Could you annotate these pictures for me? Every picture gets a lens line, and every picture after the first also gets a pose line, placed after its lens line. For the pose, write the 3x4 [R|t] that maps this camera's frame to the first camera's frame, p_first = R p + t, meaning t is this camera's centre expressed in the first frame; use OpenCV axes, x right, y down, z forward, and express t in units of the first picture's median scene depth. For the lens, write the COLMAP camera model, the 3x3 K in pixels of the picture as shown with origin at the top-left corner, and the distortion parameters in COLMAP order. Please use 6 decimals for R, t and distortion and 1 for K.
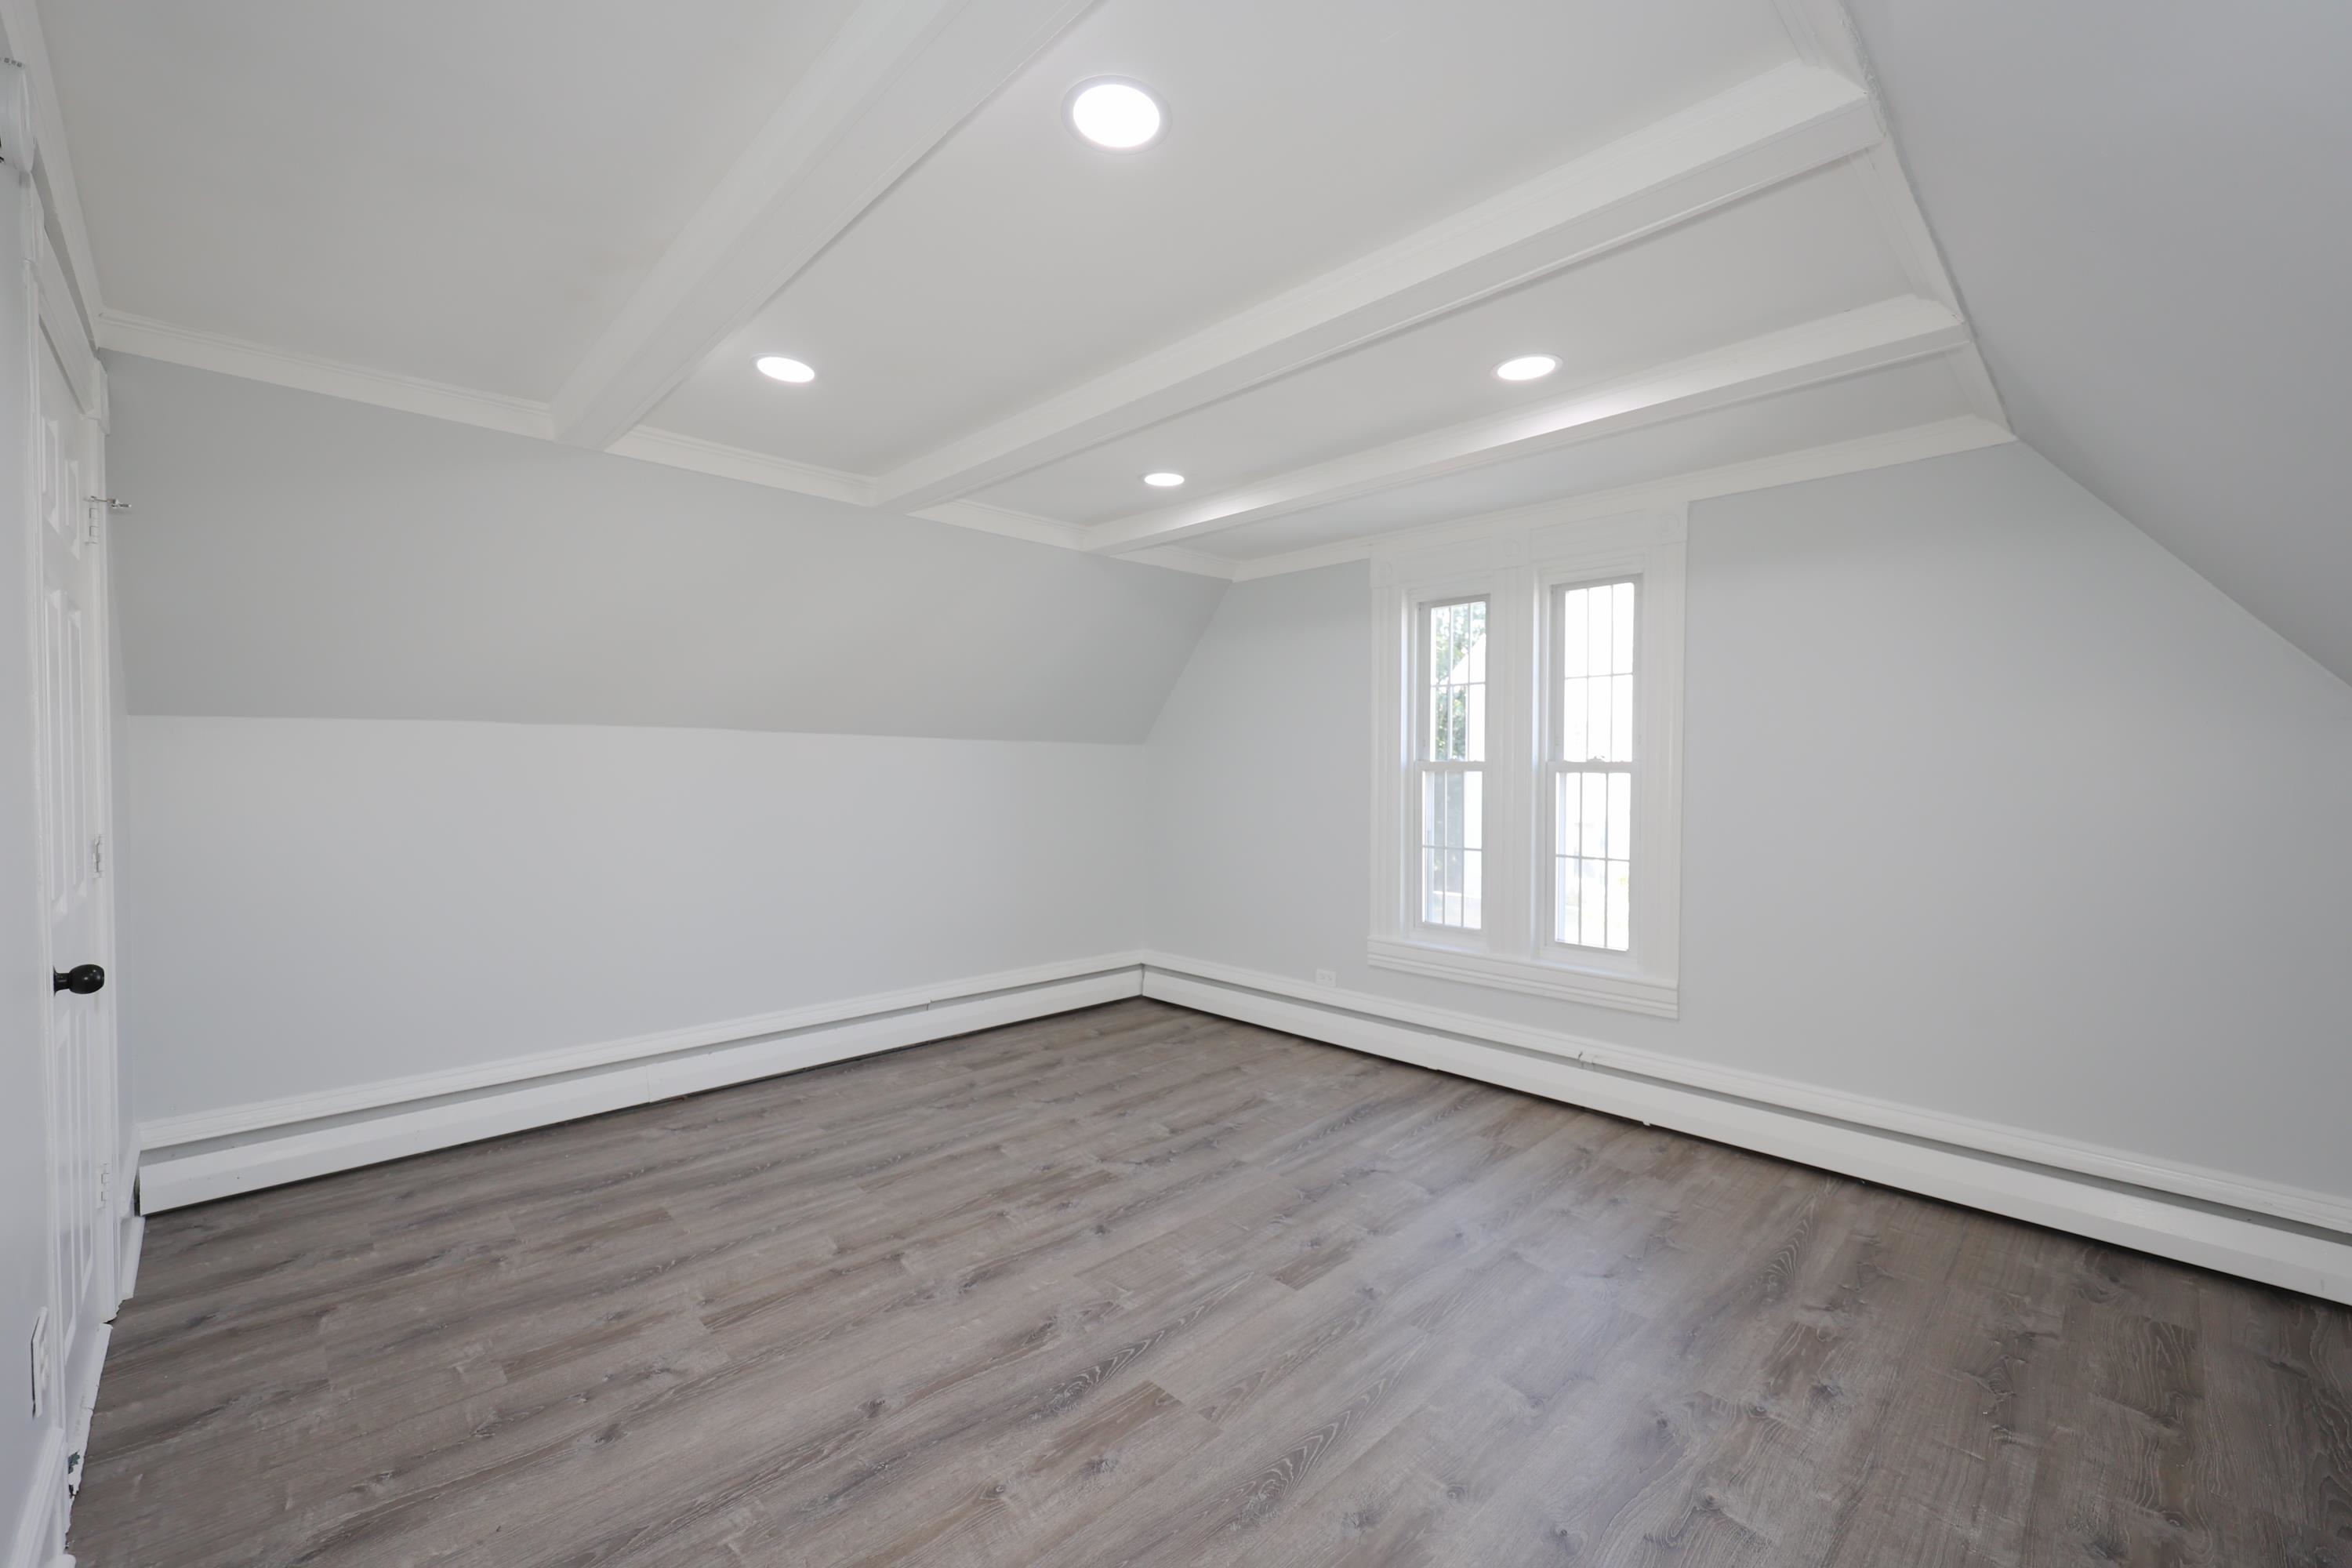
lens RADIAL K [[961.5, 0, 1171.5], [0, 961.5, 781.4], [0, 0, 1]] dist [0.000916, 0.000339]
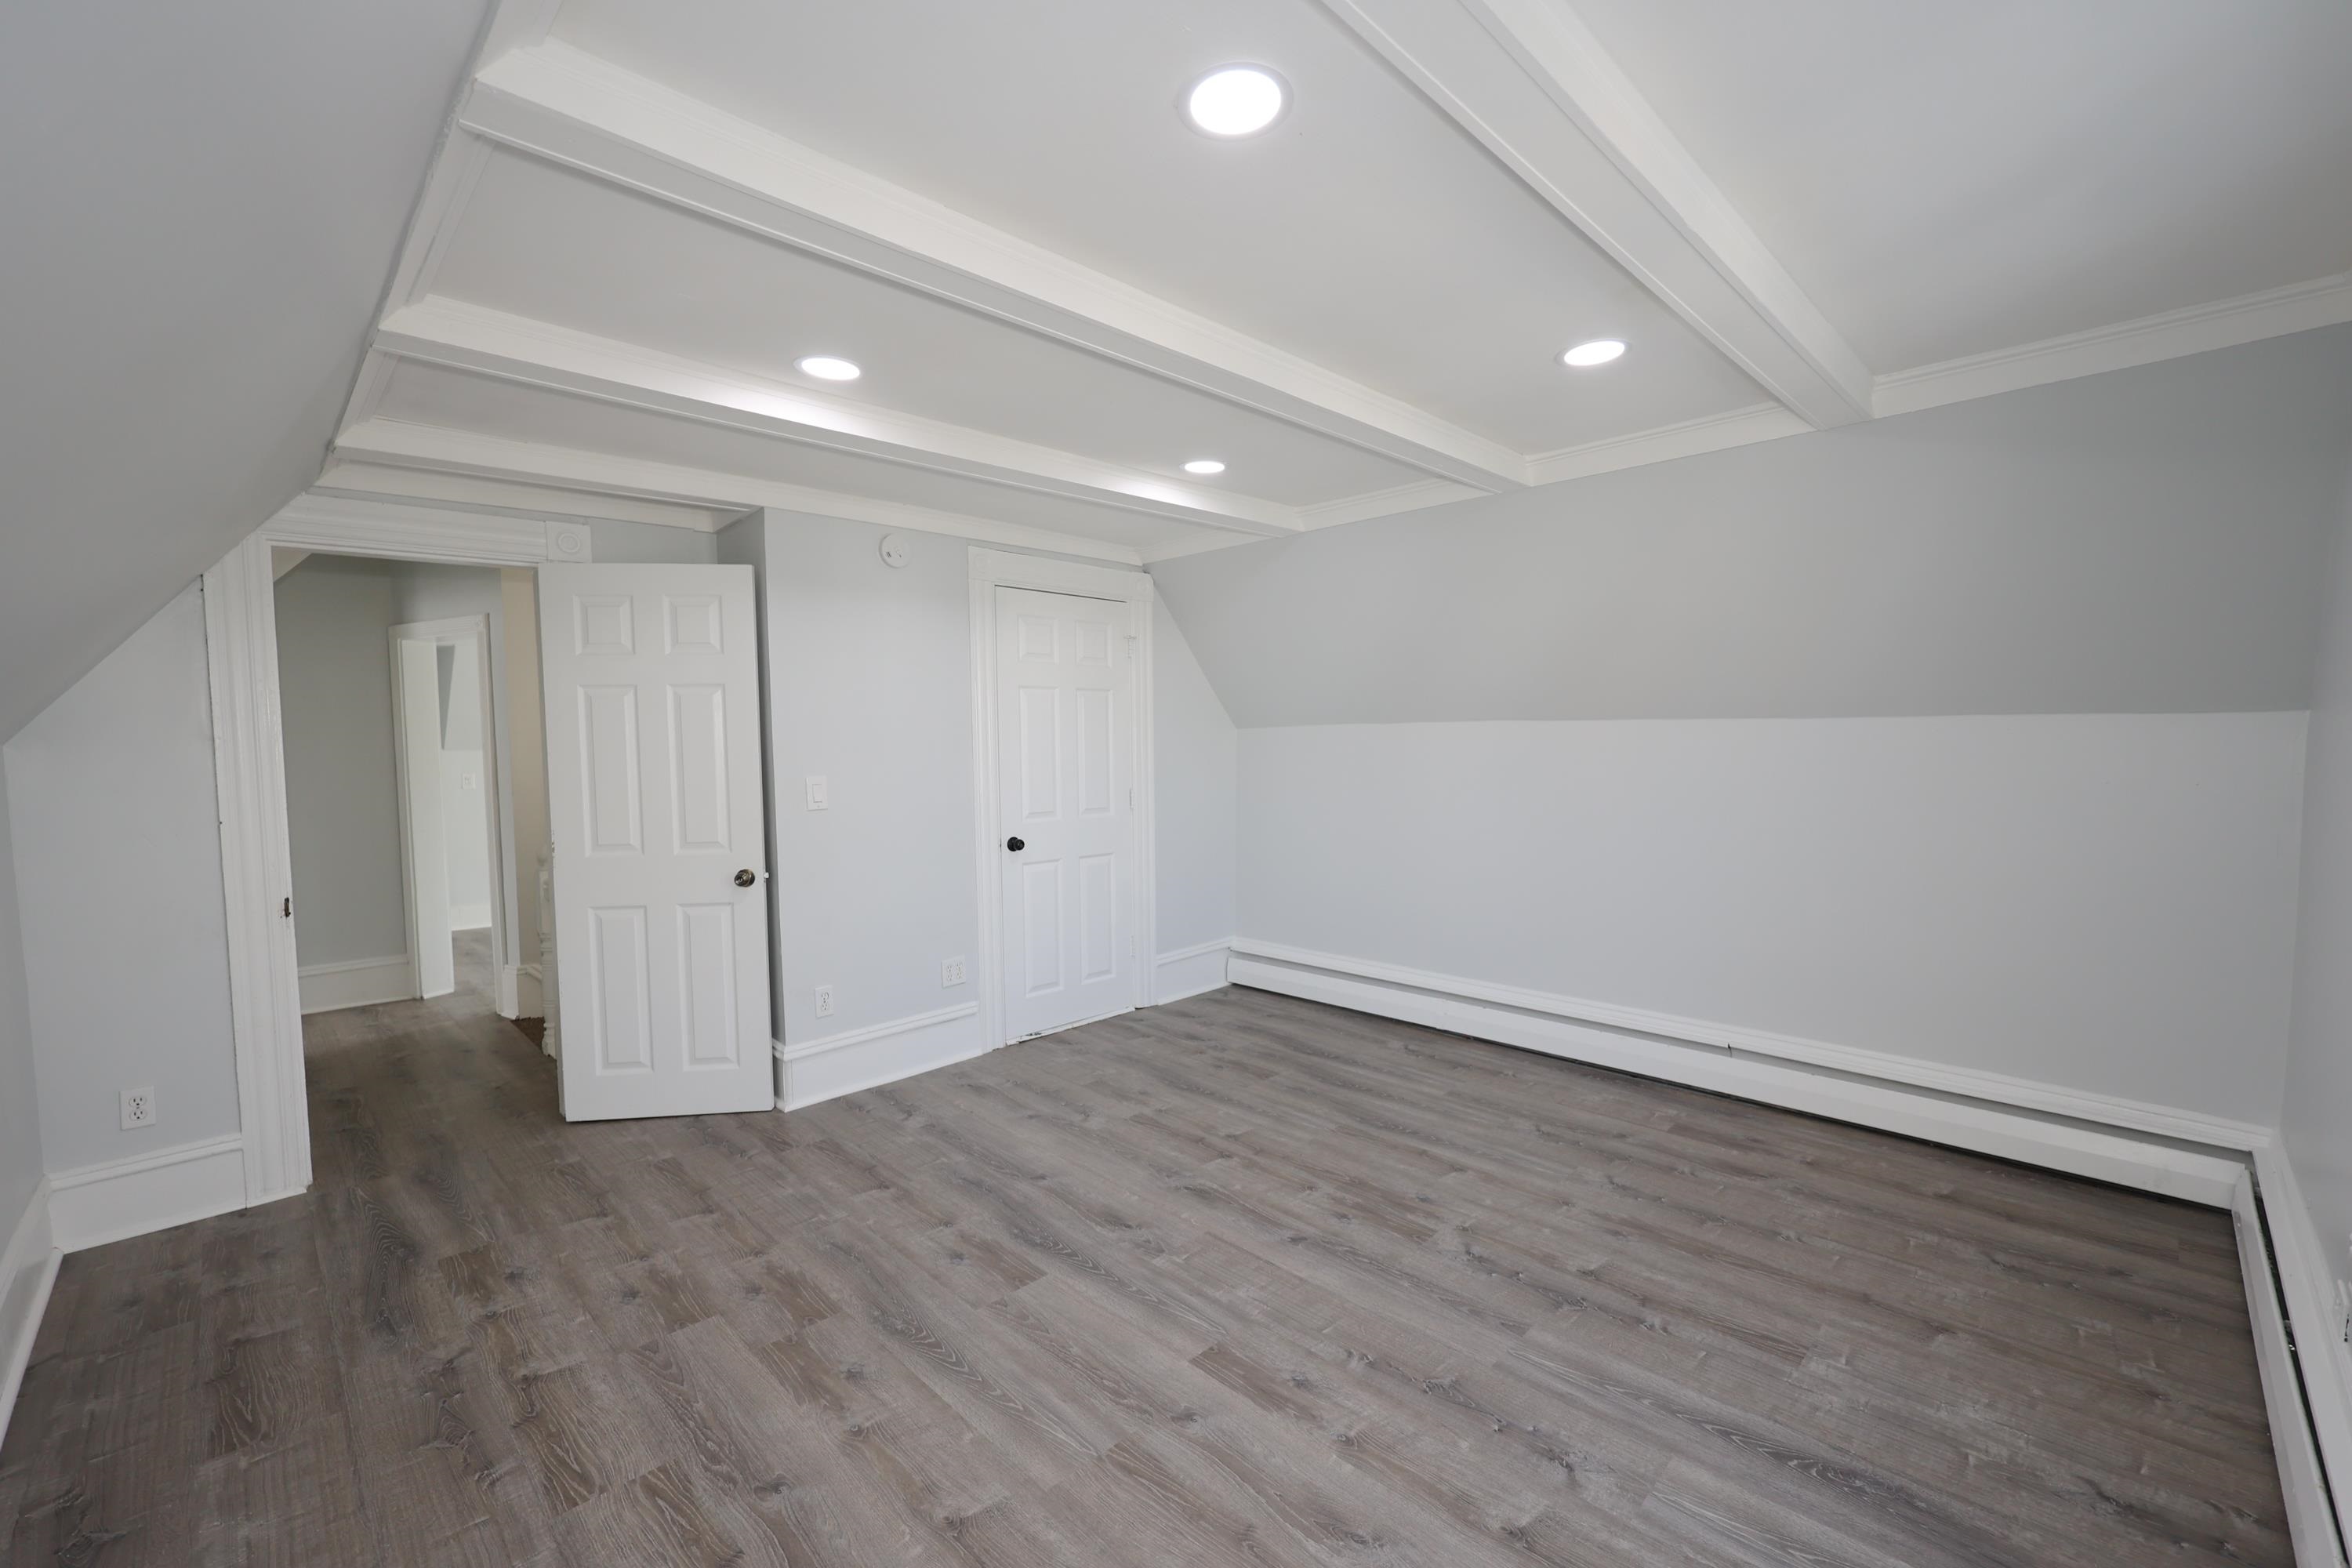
lens RADIAL K [[961.5, 0, 1080.4], [0, 961.5, 746.7], [0, 0, 1]] dist [0.000916, 0.000339]
pose [[-0.031981, 0.003651, -0.999482, 0.765317], [-0.005651, 0.999977, 0.003834, -0.011311], [0.999473, 0.005771, -0.031959, 0.726780]]
